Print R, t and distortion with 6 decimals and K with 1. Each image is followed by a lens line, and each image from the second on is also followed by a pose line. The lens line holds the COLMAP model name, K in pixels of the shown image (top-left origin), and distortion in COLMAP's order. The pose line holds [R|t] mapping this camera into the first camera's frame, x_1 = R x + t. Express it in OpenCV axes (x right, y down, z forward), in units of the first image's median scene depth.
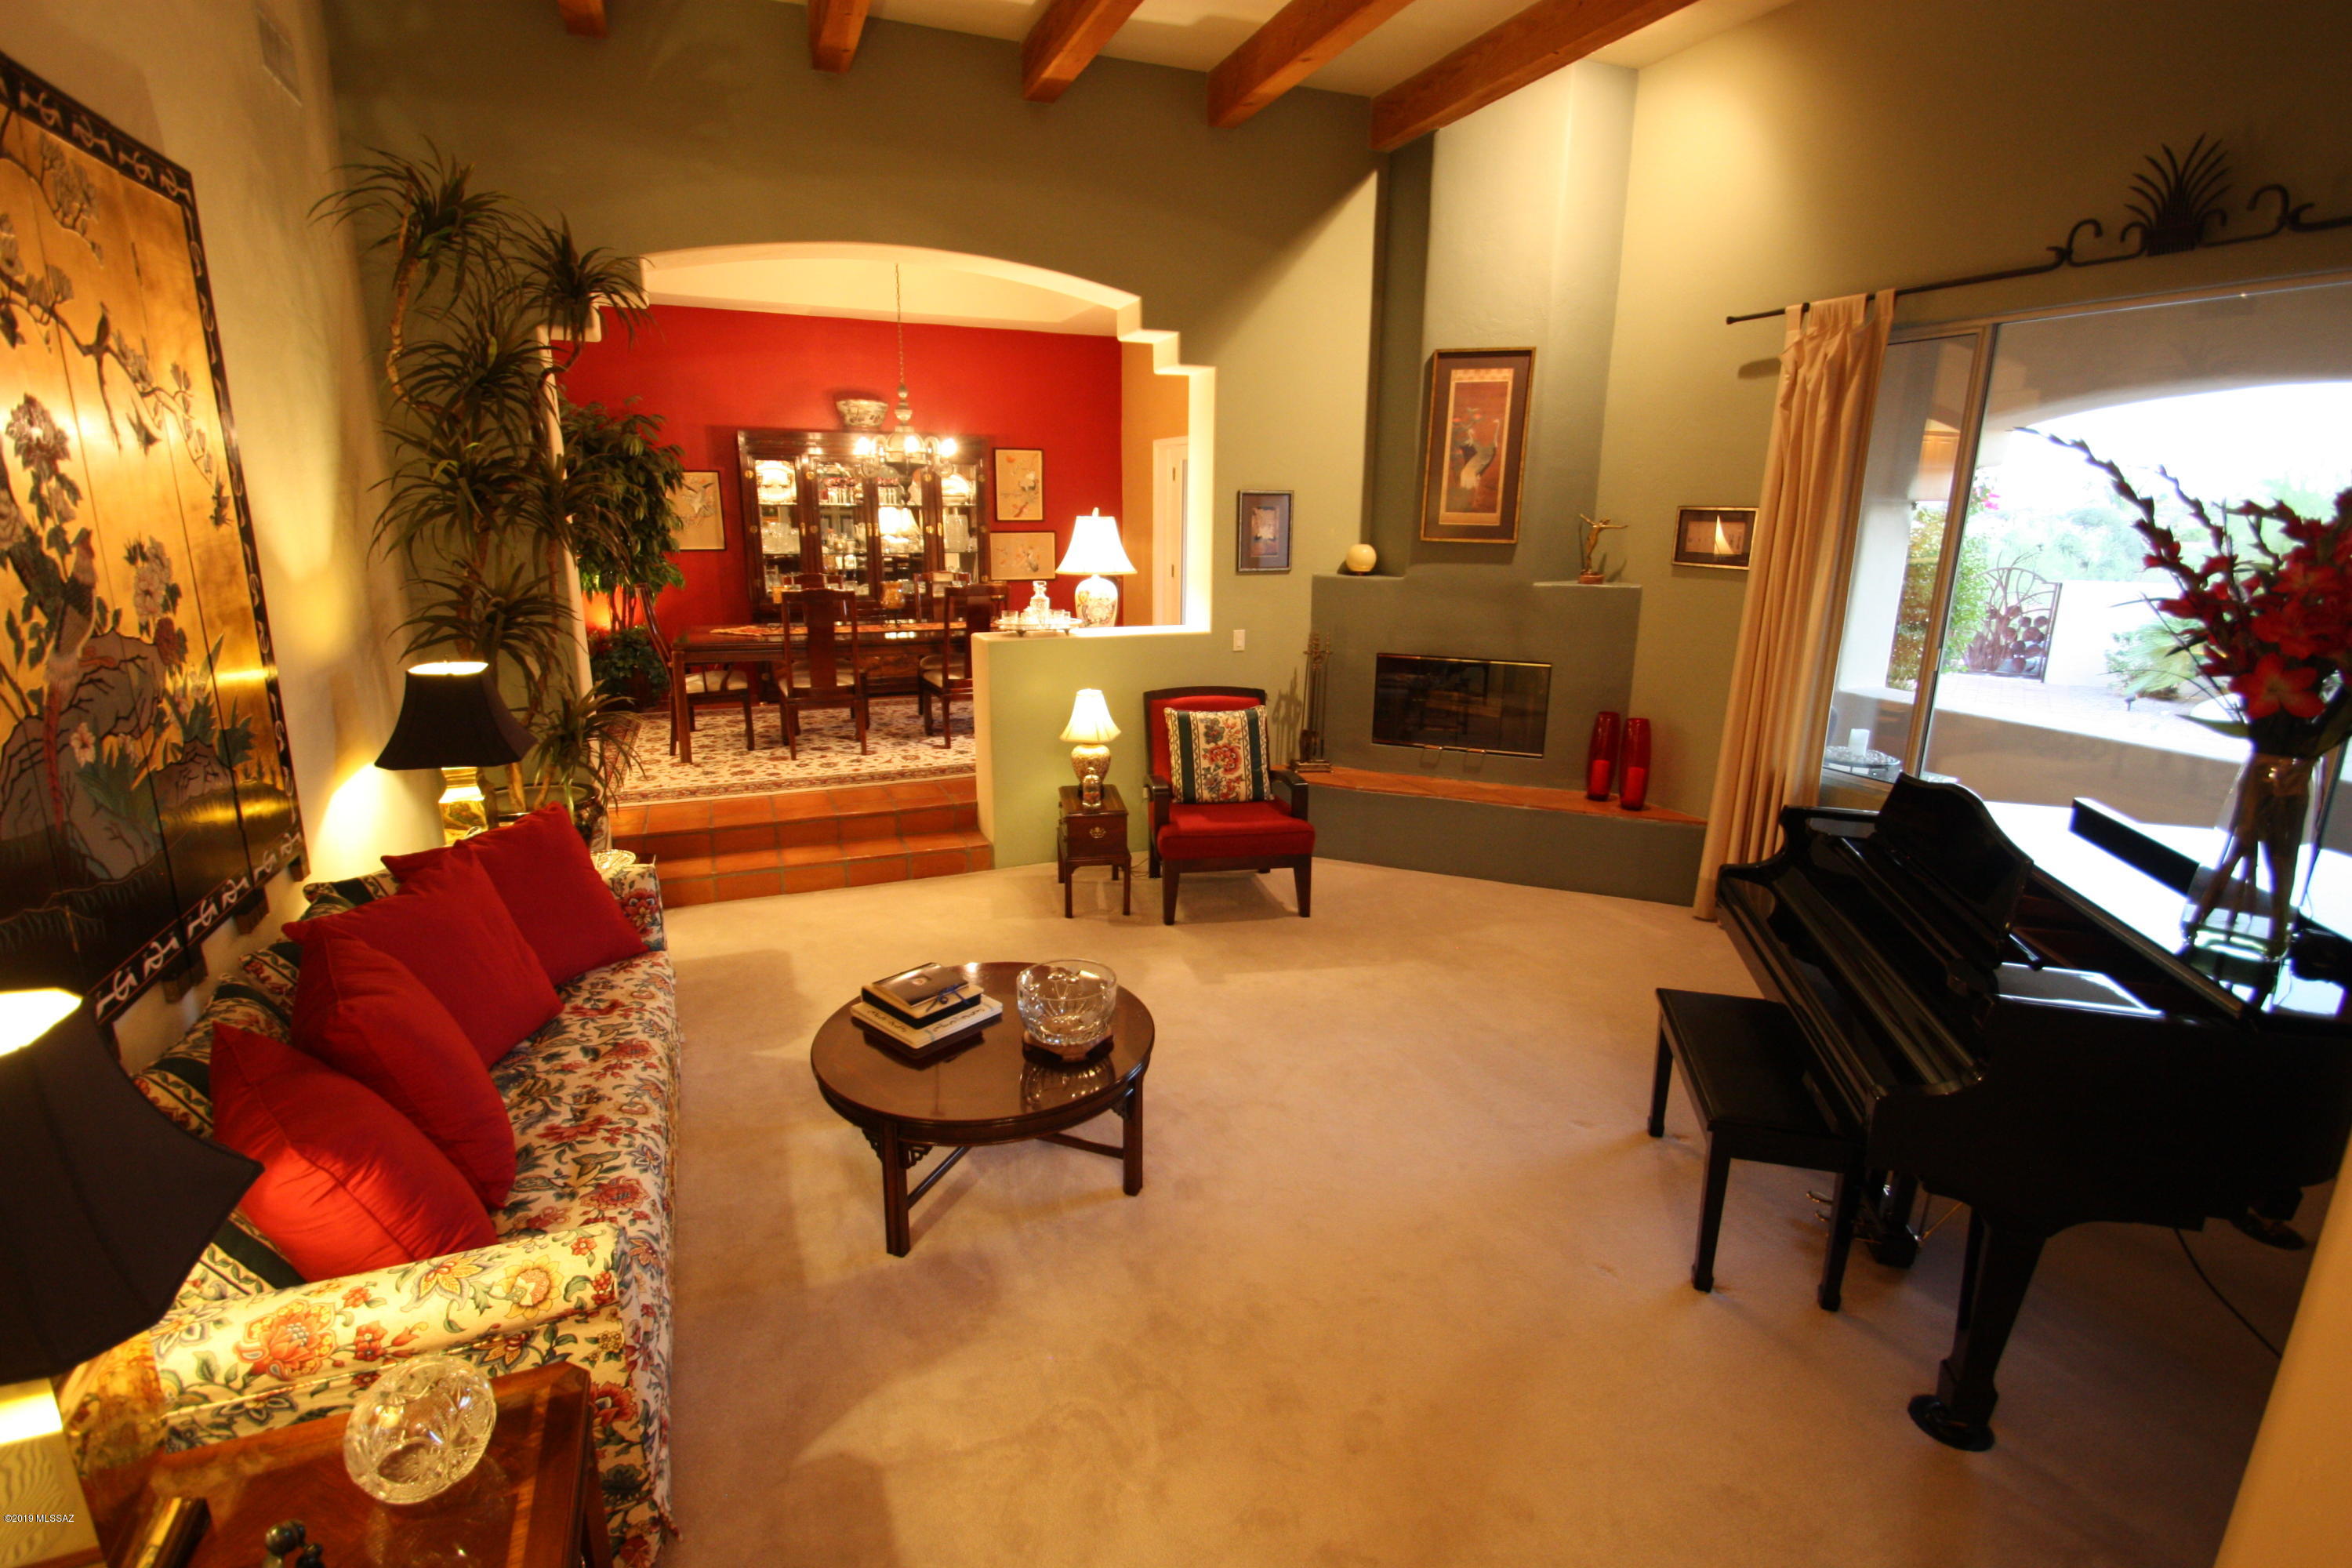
lens RADIAL K [[1096.2, 0, 1156.1], [0, 1096.2, 776.8], [0, 0, 1]] dist [0.010411, -0.014757]
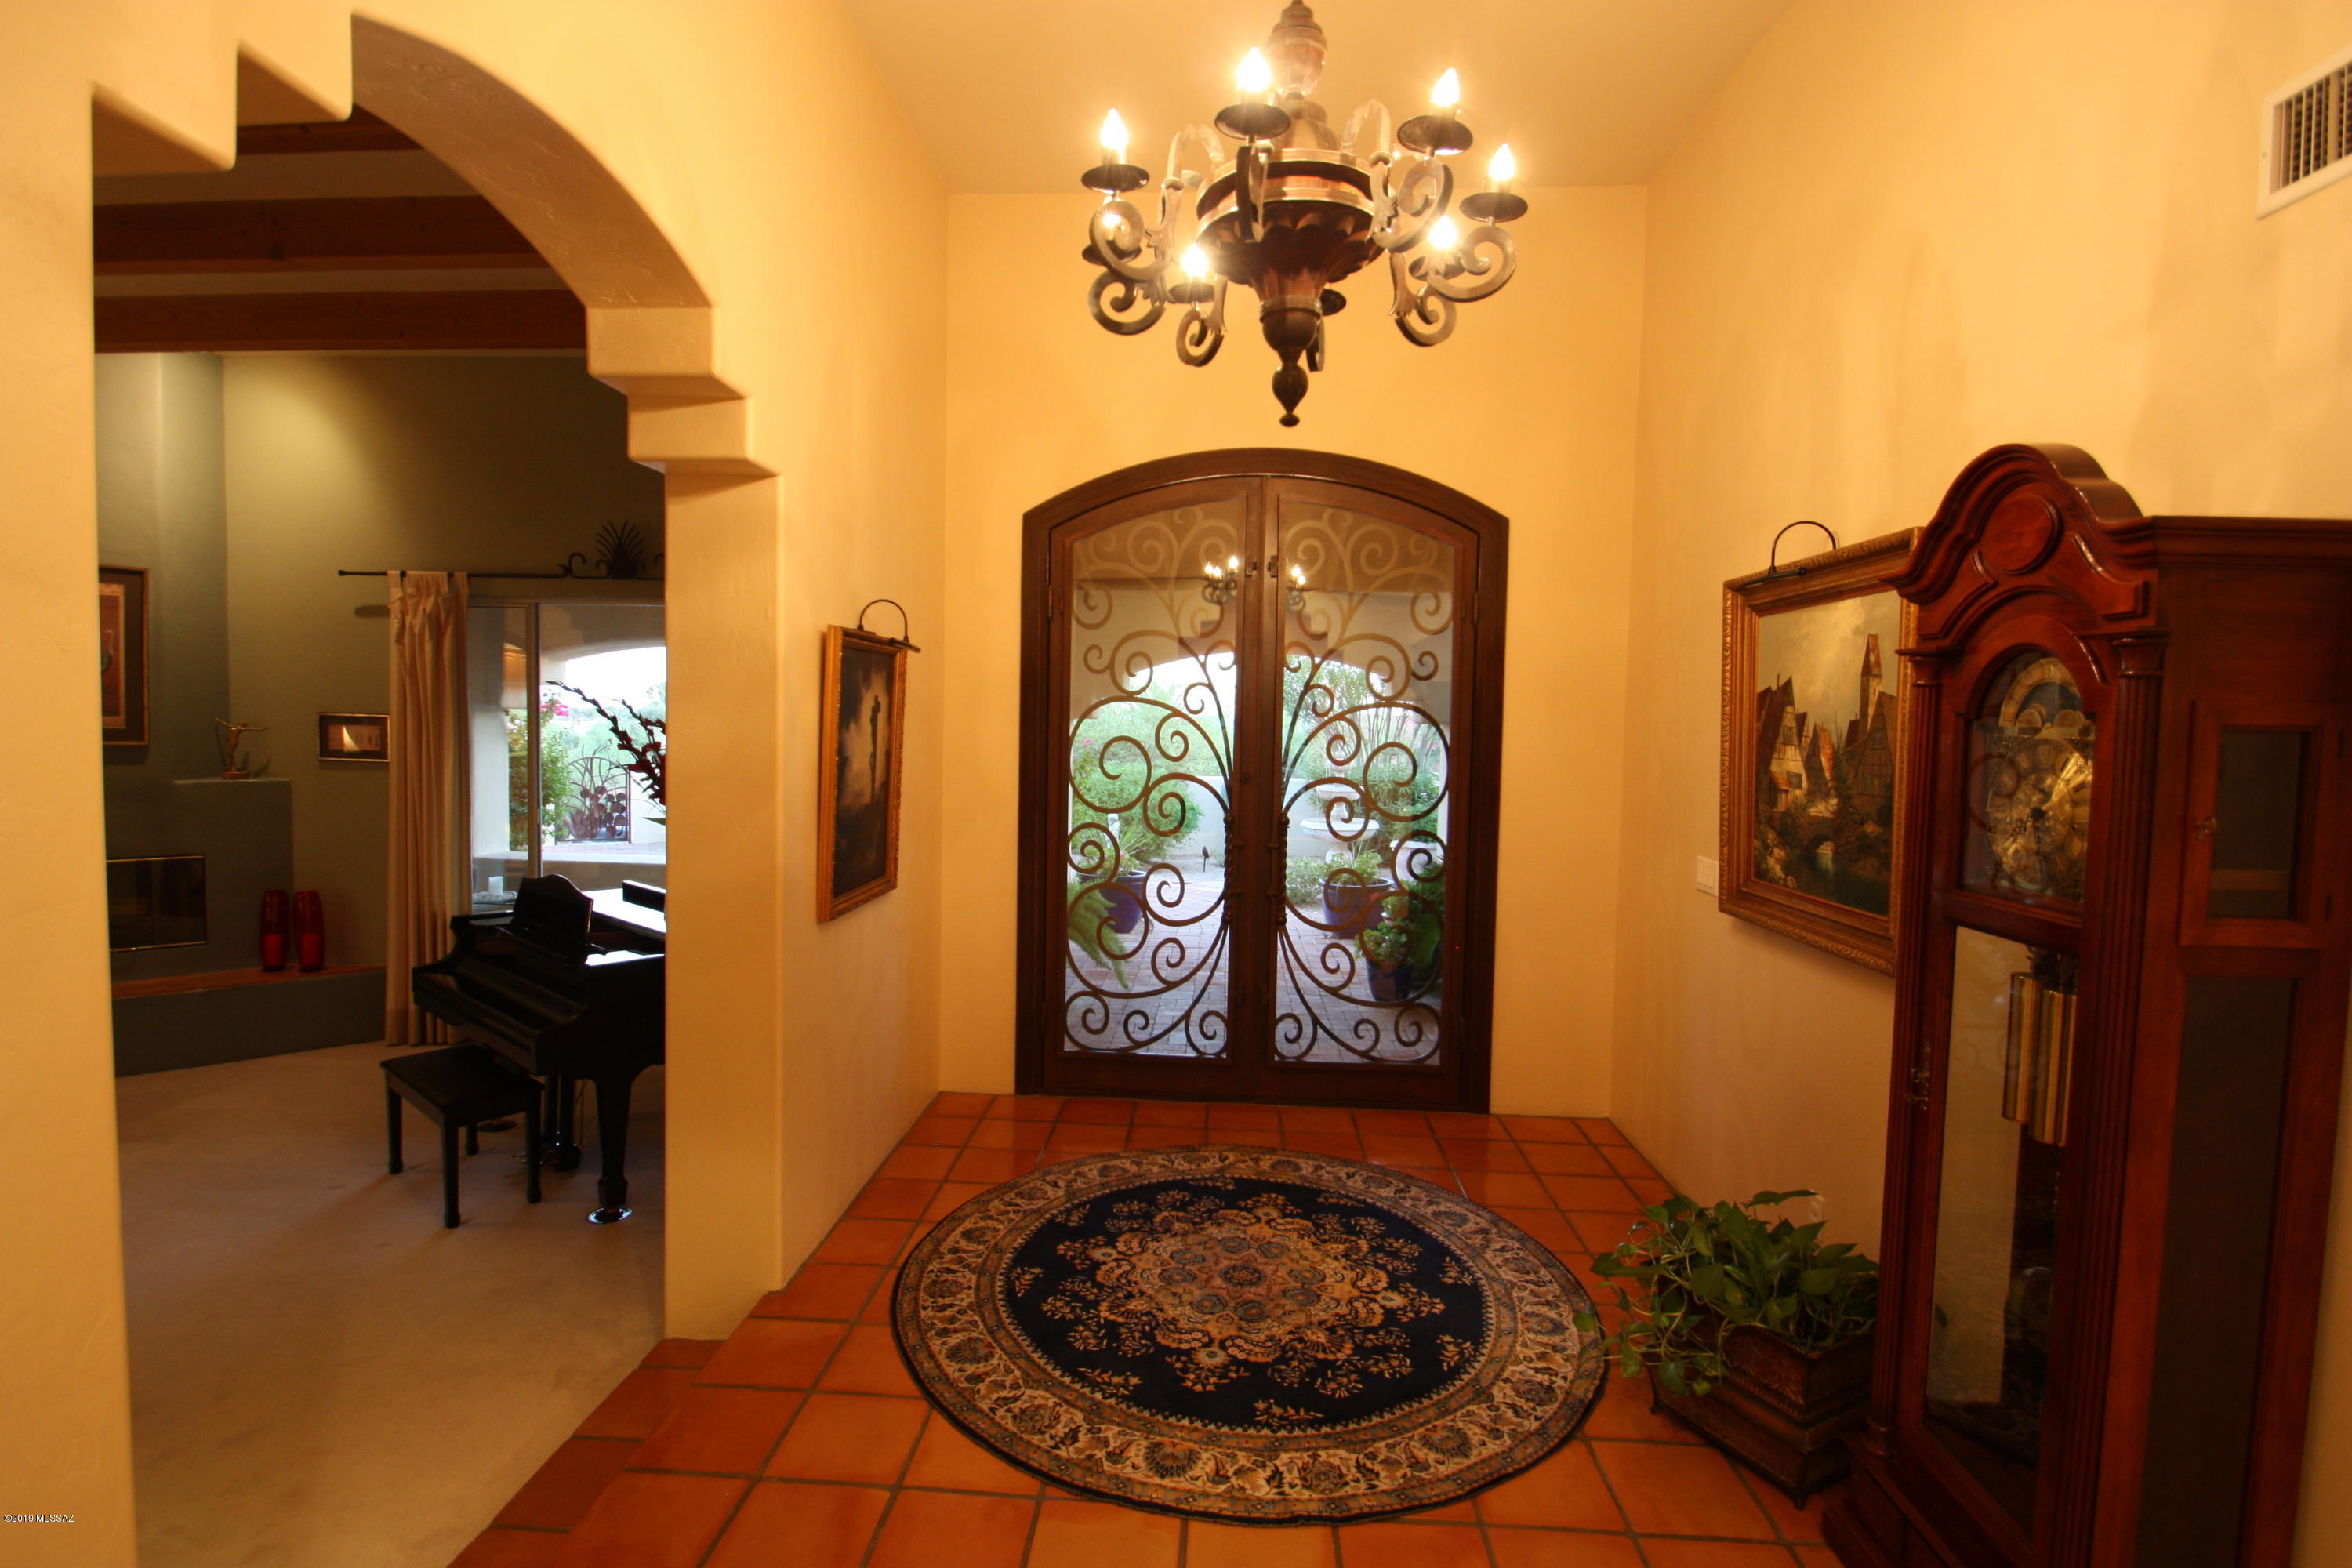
lens RADIAL K [[1096.2, 0, 1168.2], [0, 1096.2, 778.0], [0, 0, 1]] dist [0.010411, -0.014757]
pose [[0.429120, -0.043922, 0.902179, -0.286873], [0.201032, 0.978409, -0.047987, 0.093881], [-0.880592, 0.201959, 0.428684, -0.439235]]
